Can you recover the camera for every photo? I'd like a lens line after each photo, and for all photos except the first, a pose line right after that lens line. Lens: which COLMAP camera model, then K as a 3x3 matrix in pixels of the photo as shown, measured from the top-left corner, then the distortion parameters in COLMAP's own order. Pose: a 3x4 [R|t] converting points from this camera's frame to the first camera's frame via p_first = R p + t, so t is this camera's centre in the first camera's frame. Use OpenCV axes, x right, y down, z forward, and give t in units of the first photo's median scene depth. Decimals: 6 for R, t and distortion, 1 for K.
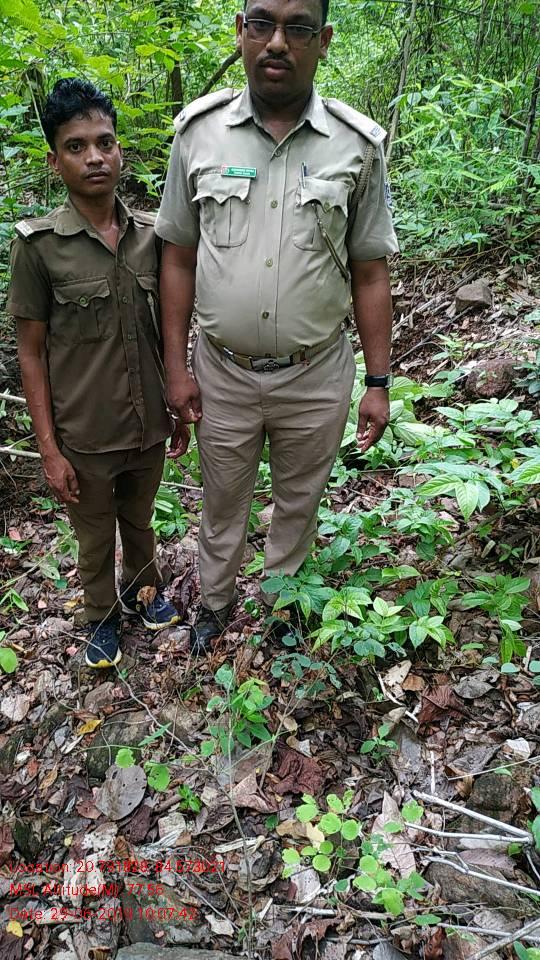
lens RADIAL K [[683.1, 0, 270.0], [0, 683.1, 480.0], [0, 0, 1]] dist [0.048736, -0.142991]
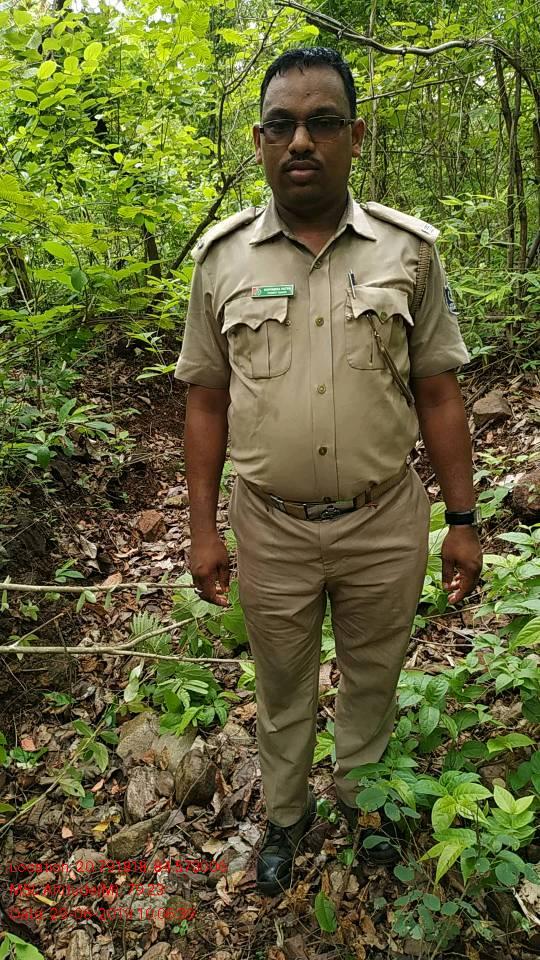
lens RADIAL K [[696.8, 0, 270.0], [0, 696.8, 480.0], [0, 0, 1]] dist [-0.032438, 0.006096]
pose [[0.991532, -0.129691, 0.006658, -0.046492], [0.128405, 0.971459, -0.199448, -0.034579], [0.019399, 0.198614, 0.979886, 0.125795]]
